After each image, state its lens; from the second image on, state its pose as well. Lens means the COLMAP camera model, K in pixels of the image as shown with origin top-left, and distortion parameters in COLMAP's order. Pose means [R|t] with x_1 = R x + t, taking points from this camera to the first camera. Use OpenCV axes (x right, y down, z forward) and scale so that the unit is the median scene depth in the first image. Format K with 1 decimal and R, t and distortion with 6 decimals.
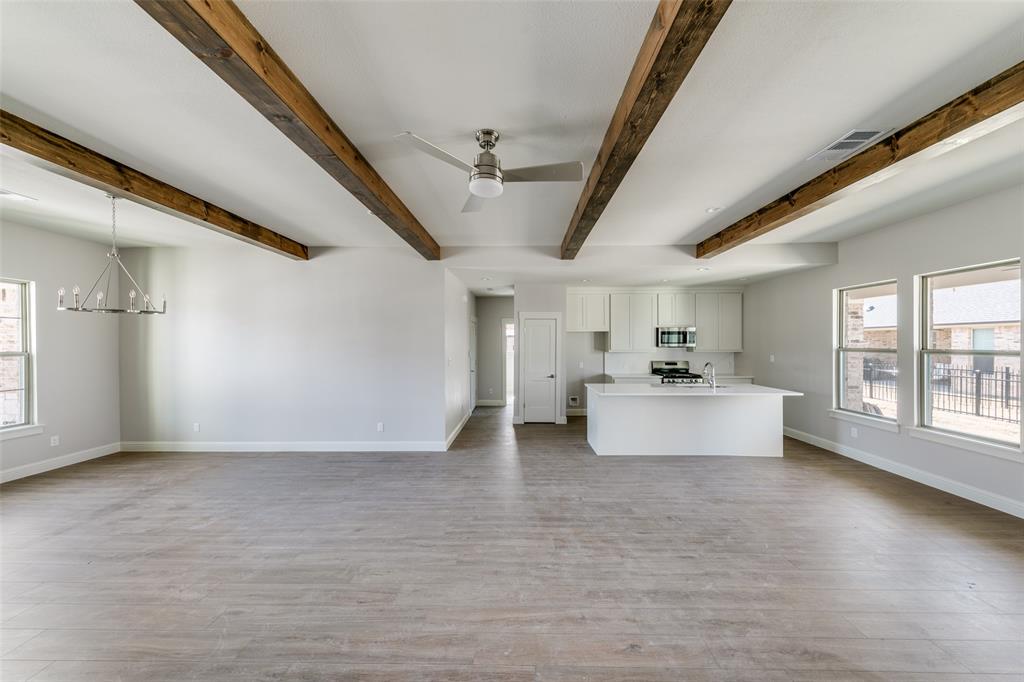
lens RADIAL K [[351.1, 0, 523.6], [0, 351.1, 344.8], [0, 0, 1]] dist [0.007103, -0.002512]
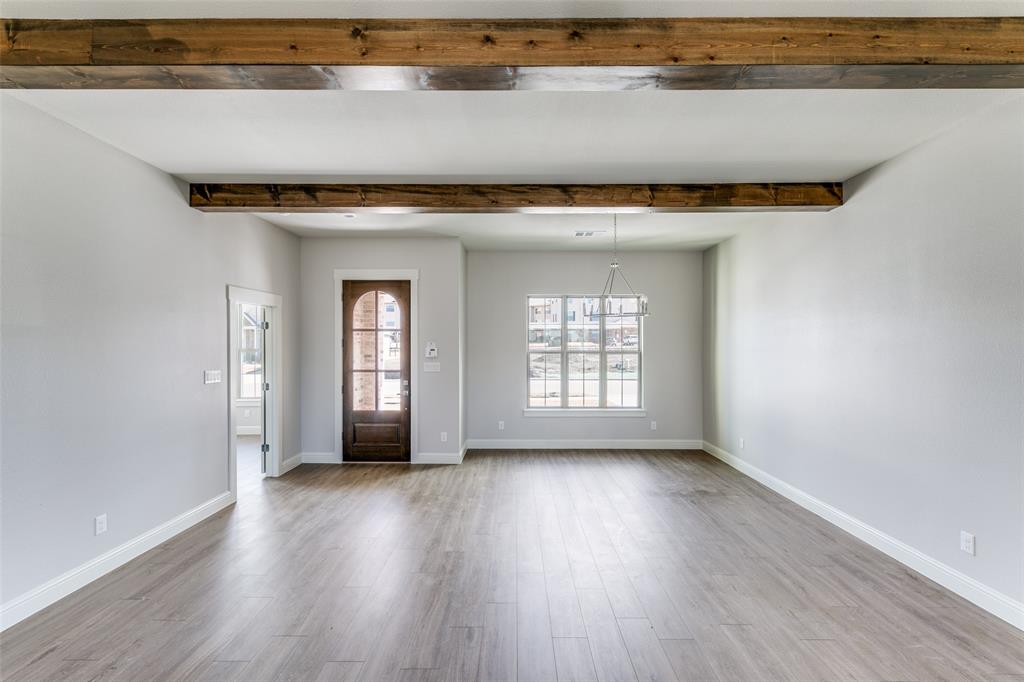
lens RADIAL K [[438.9, 0, 516.6], [0, 438.9, 343.4], [0, 0, 1]] dist [0.012522, -0.004709]
pose [[-0.013775, 0.003080, -0.999900, 0.172168], [-0.008256, 0.999961, 0.003194, -0.007378], [0.999871, 0.008299, -0.013749, 0.573501]]
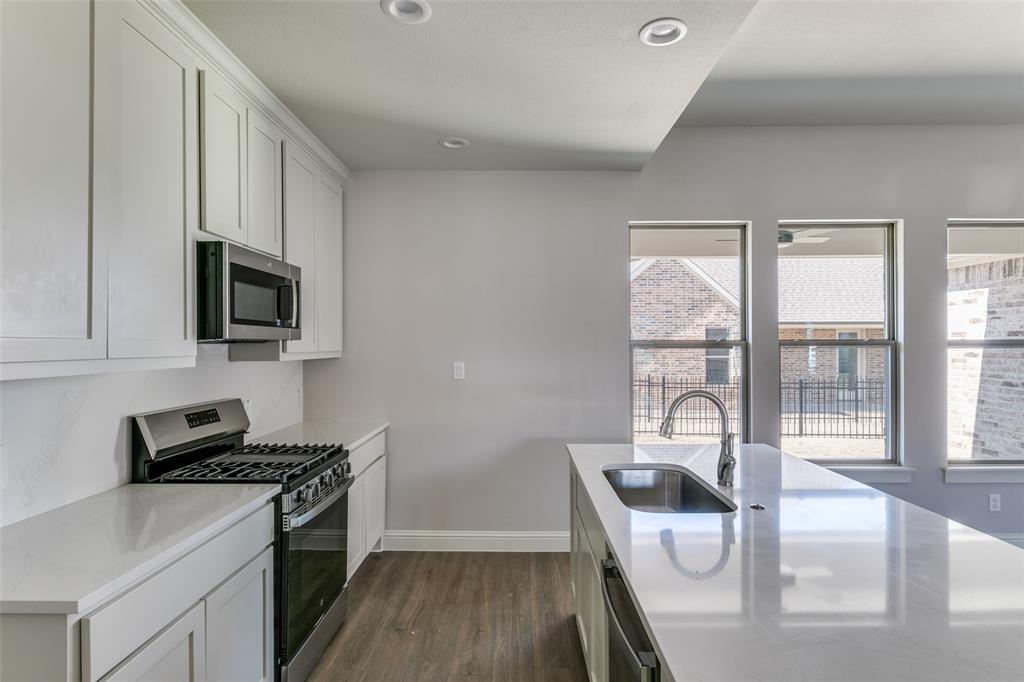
lens RADIAL K [[538.1, 0, 512.3], [0, 538.1, 342.8], [0, 0, 1]] dist [0.001619, -0.001548]
pose [[0.055392, 0.006446, 0.998444, 0.169443], [0.011690, 0.999906, -0.007104, 0.021258], [-0.998396, 0.012066, 0.055311, 1.532531]]
